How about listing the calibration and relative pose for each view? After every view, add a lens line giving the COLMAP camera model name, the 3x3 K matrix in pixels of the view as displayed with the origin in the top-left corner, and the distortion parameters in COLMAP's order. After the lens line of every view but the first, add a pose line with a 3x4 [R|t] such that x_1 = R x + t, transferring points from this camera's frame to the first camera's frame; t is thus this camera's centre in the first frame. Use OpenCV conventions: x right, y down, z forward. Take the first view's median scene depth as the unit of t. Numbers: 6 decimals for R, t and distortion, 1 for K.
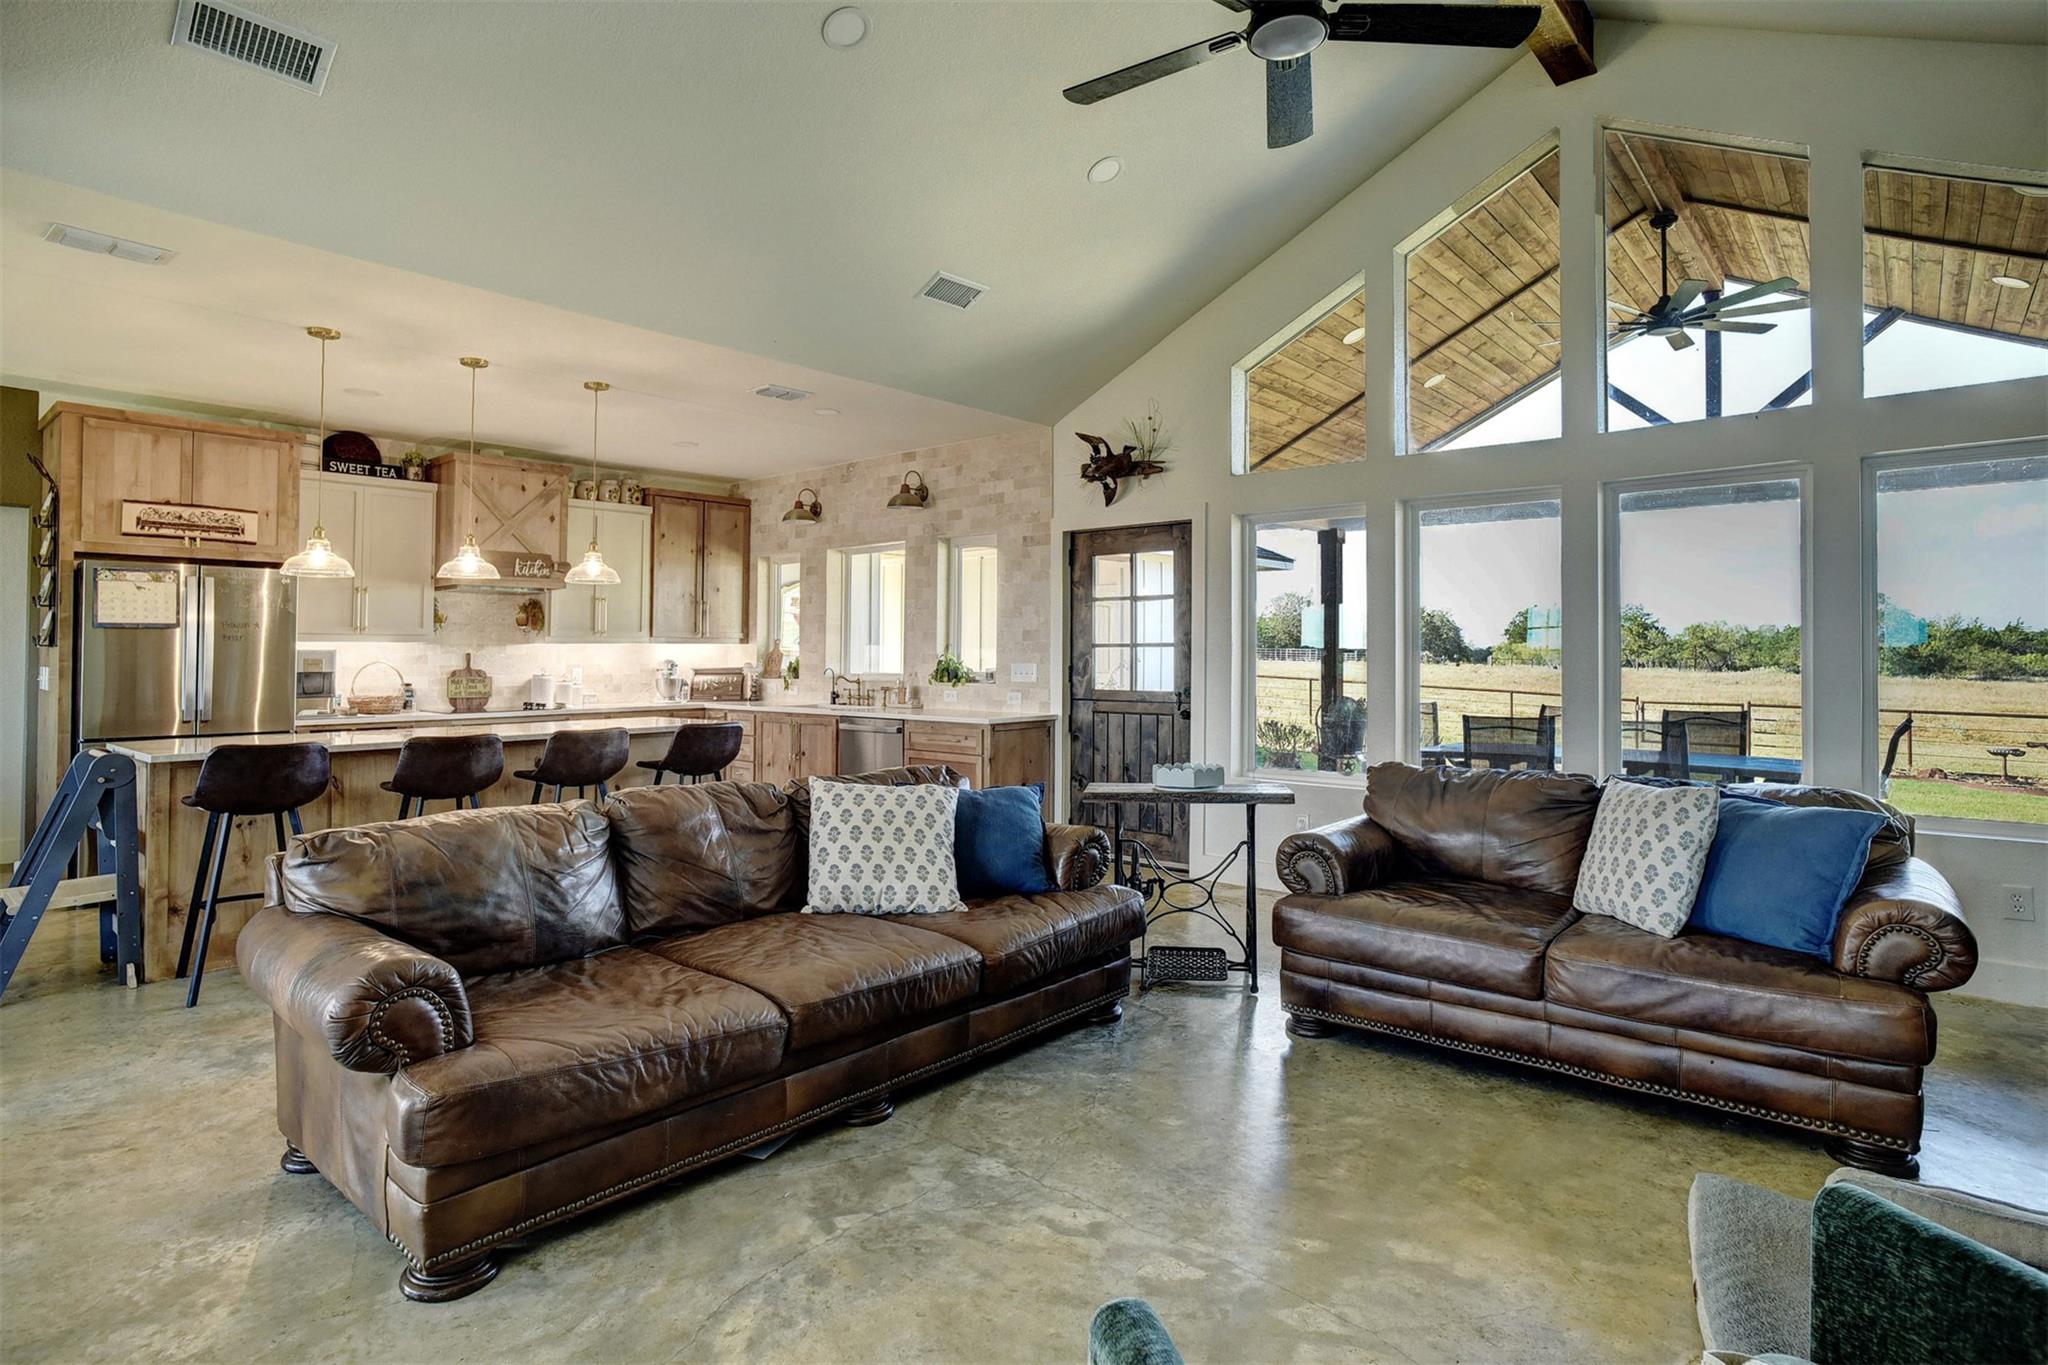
lens RADIAL K [[1037.0, 0, 1019.6], [0, 1037.0, 642.4], [0, 0, 1]] dist [-0.099753, 0.054900]
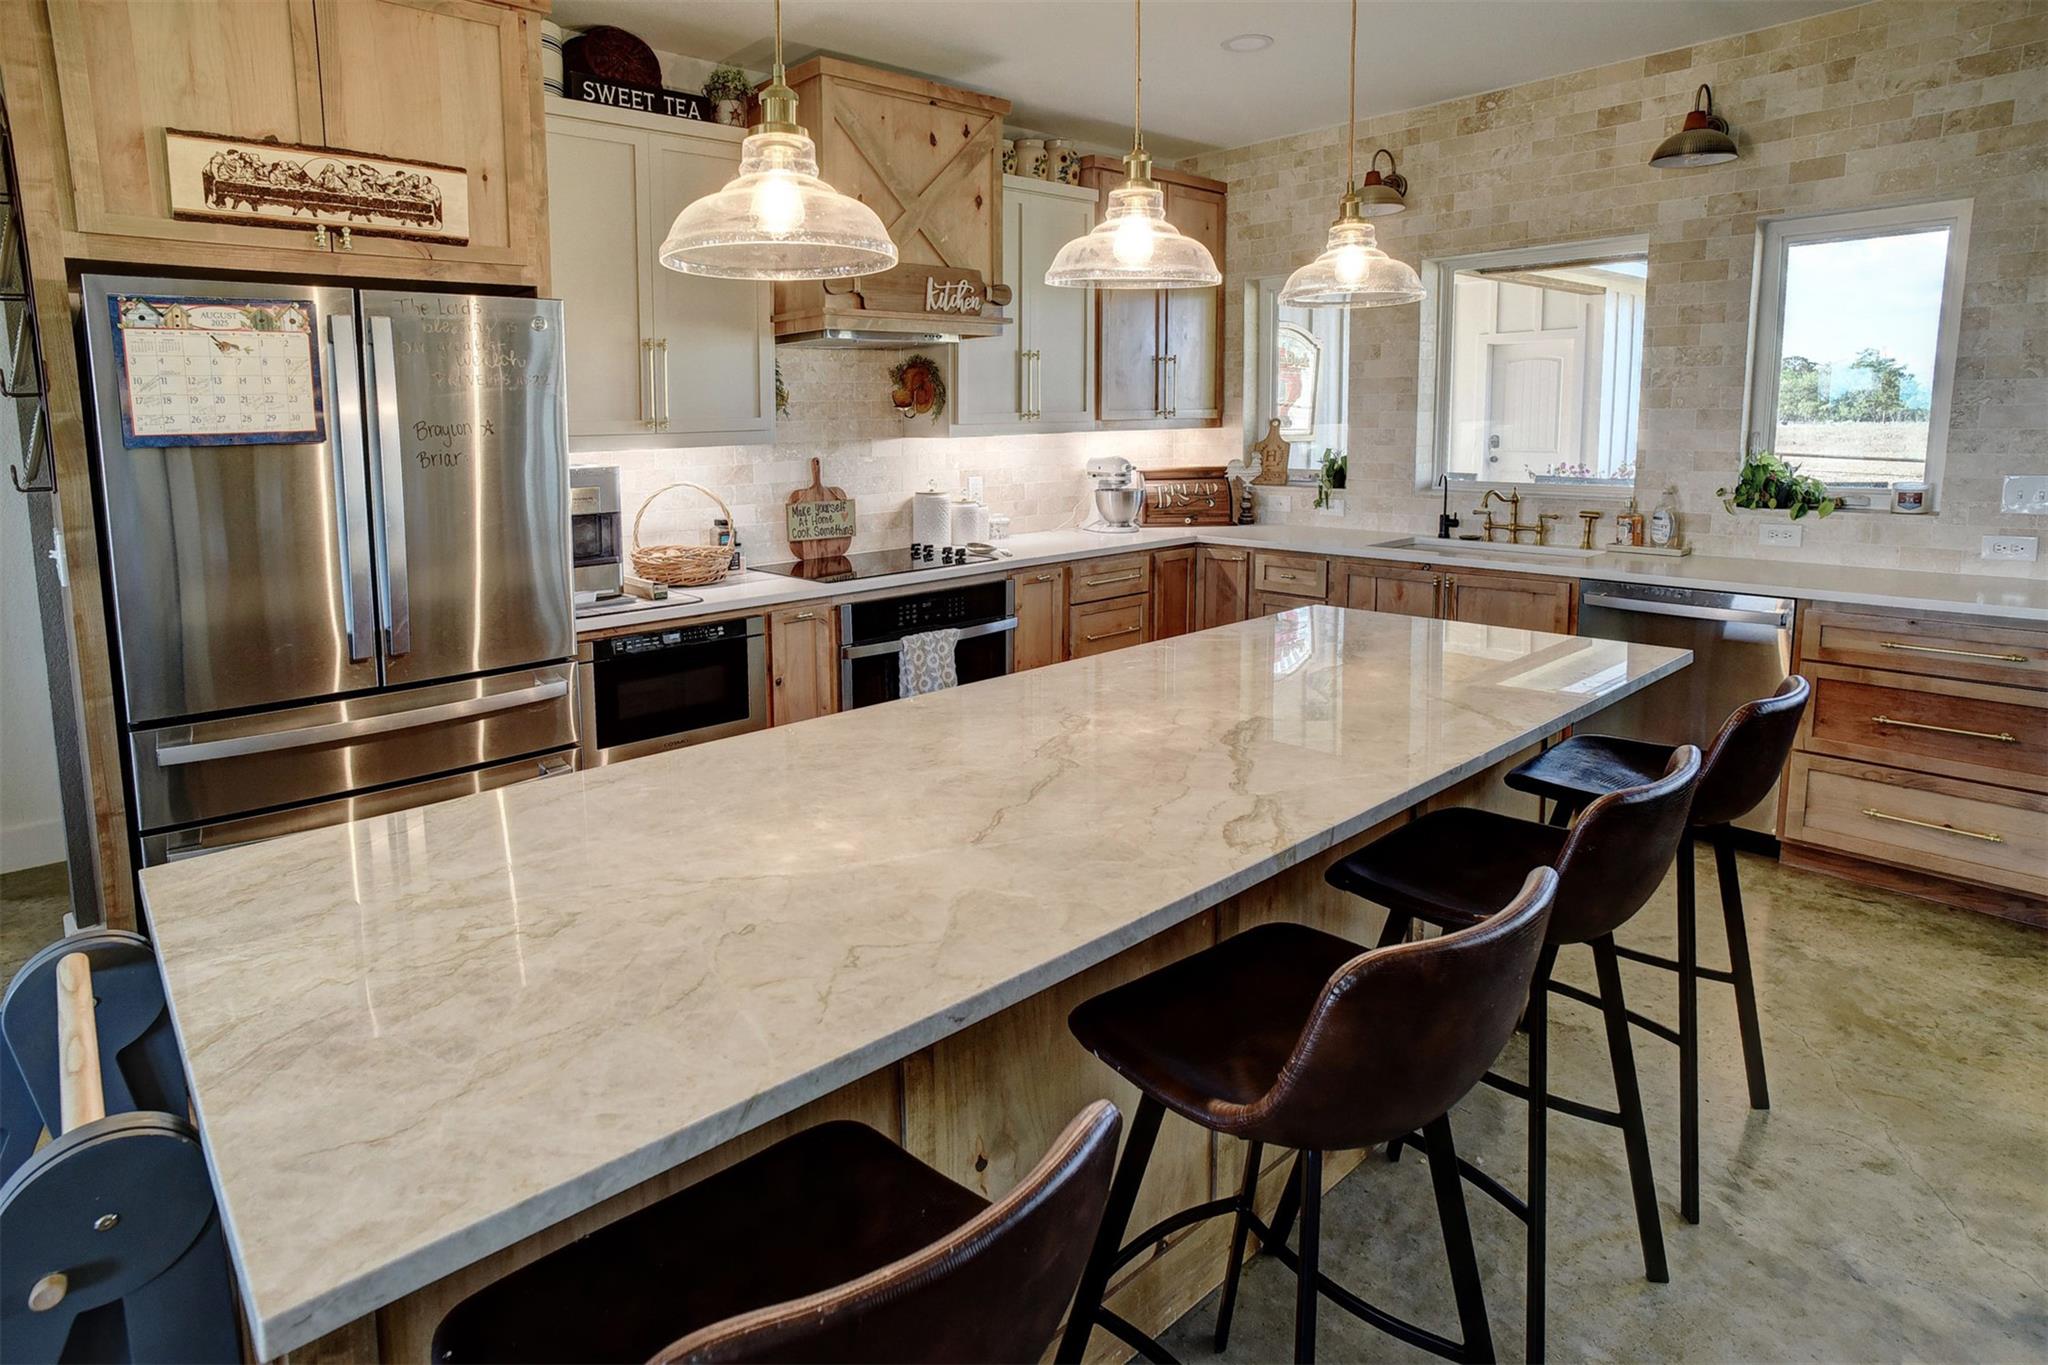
lens RADIAL K [[1067.1, 0, 1001.4], [0, 1067.1, 527.6], [0, 0, 1]] dist [-0.065408, 0.059306]
pose [[0.991327, 0.002016, -0.131402, -0.416977], [0.013910, 0.992656, 0.120168, -0.023054], [0.130679, -0.120953, 0.984019, 0.492817]]
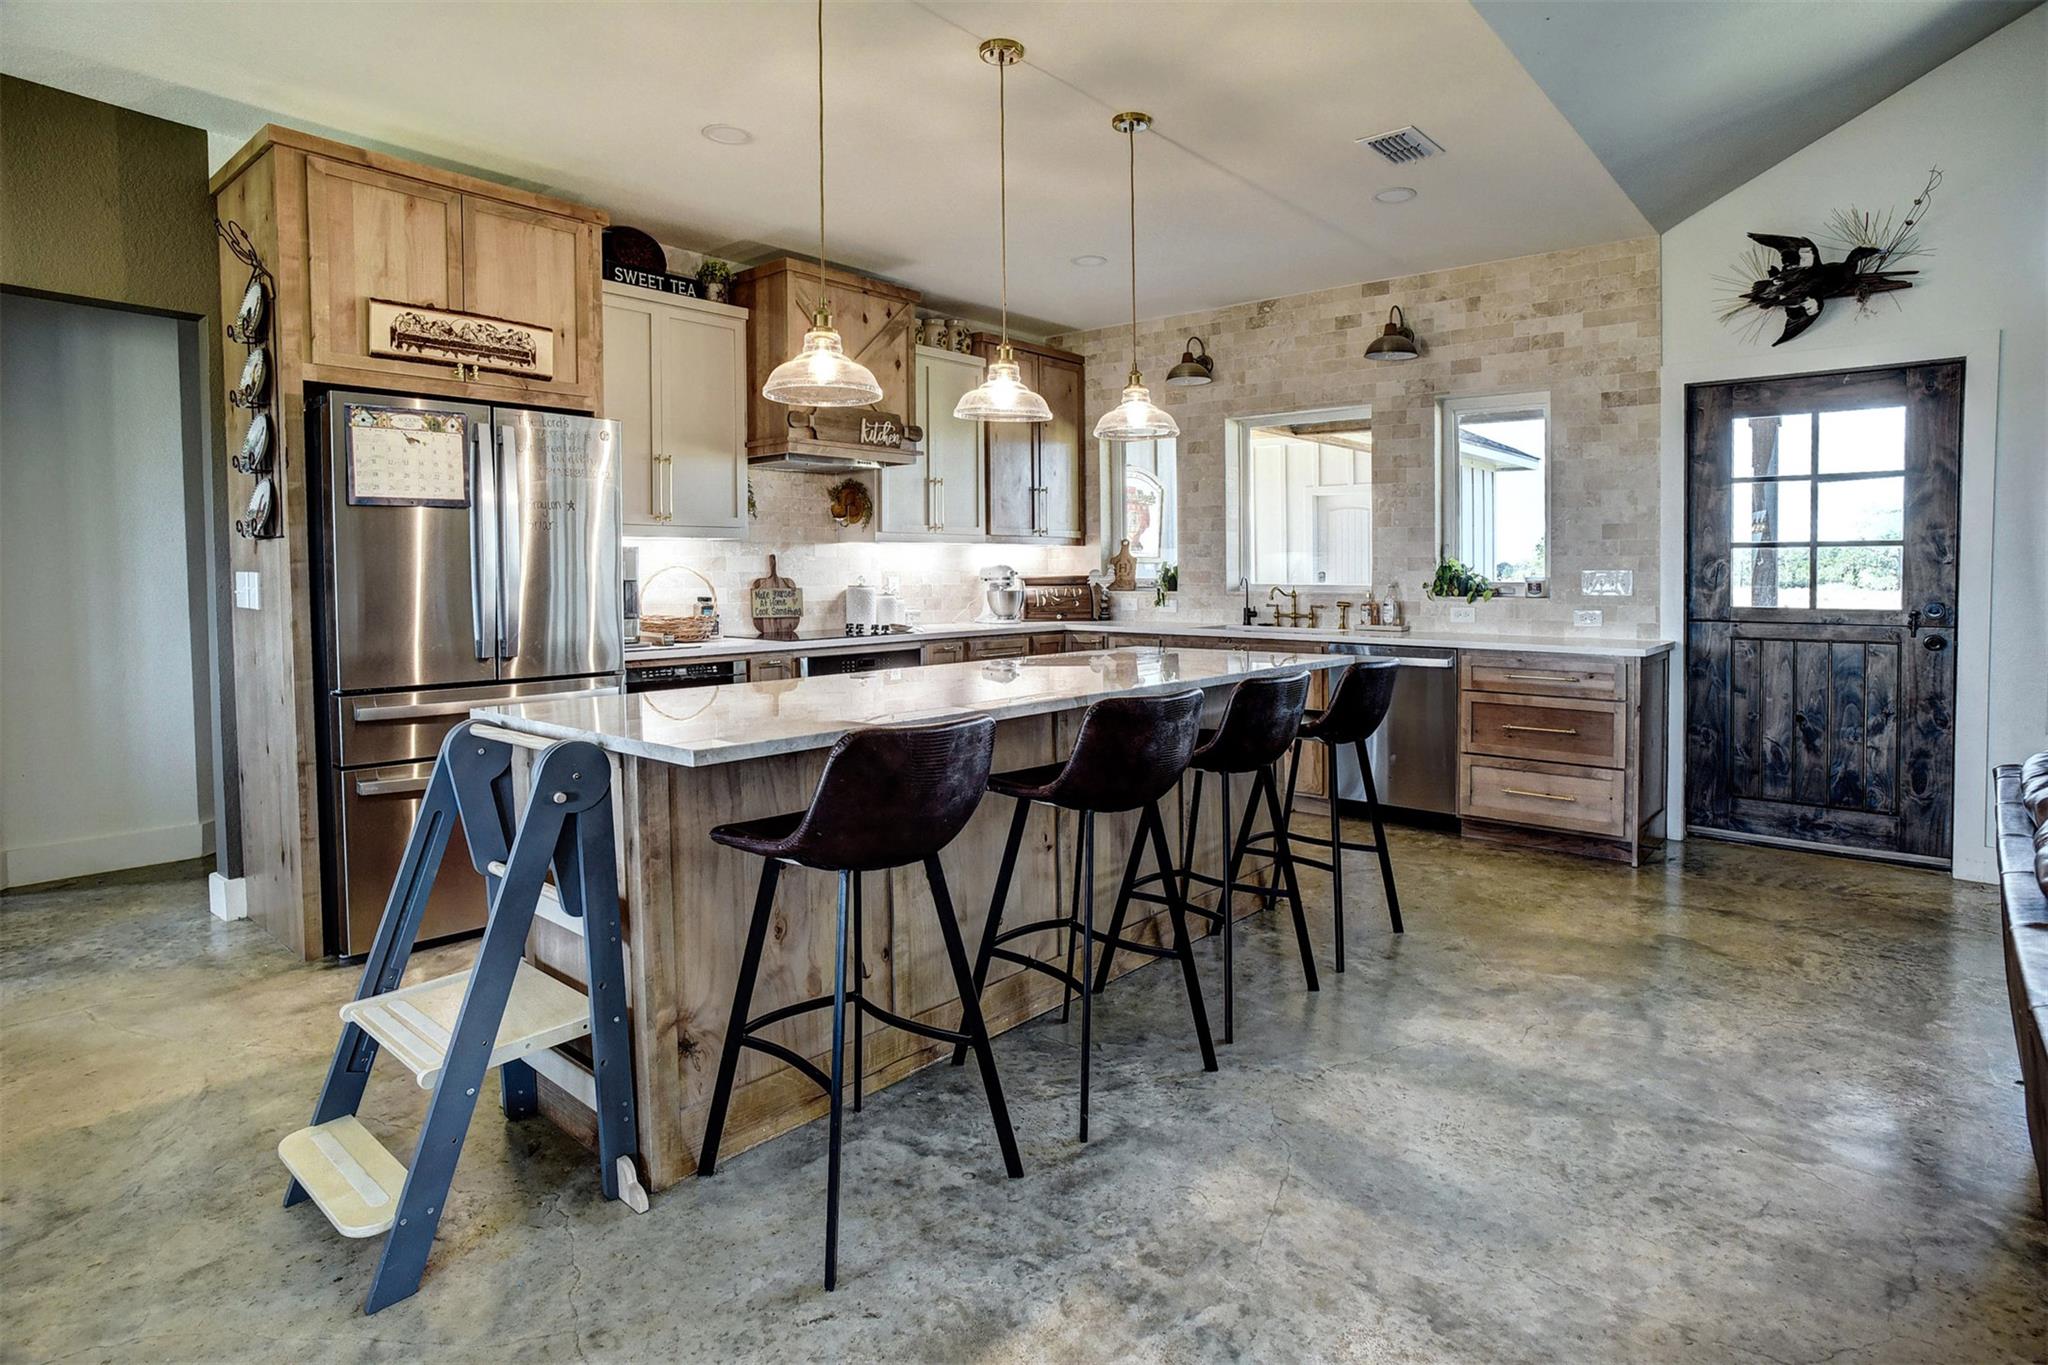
lens RADIAL K [[1061.4, 0, 1028.7], [0, 1061.4, 598.6], [0, 0, 1]] dist [-0.063081, 0.046172]
pose [[0.999985, 0.001946, 0.005106, -0.413034], [-0.002155, 0.999149, 0.041191, 0.011487], [-0.005021, -0.041201, 0.999138, 0.287049]]
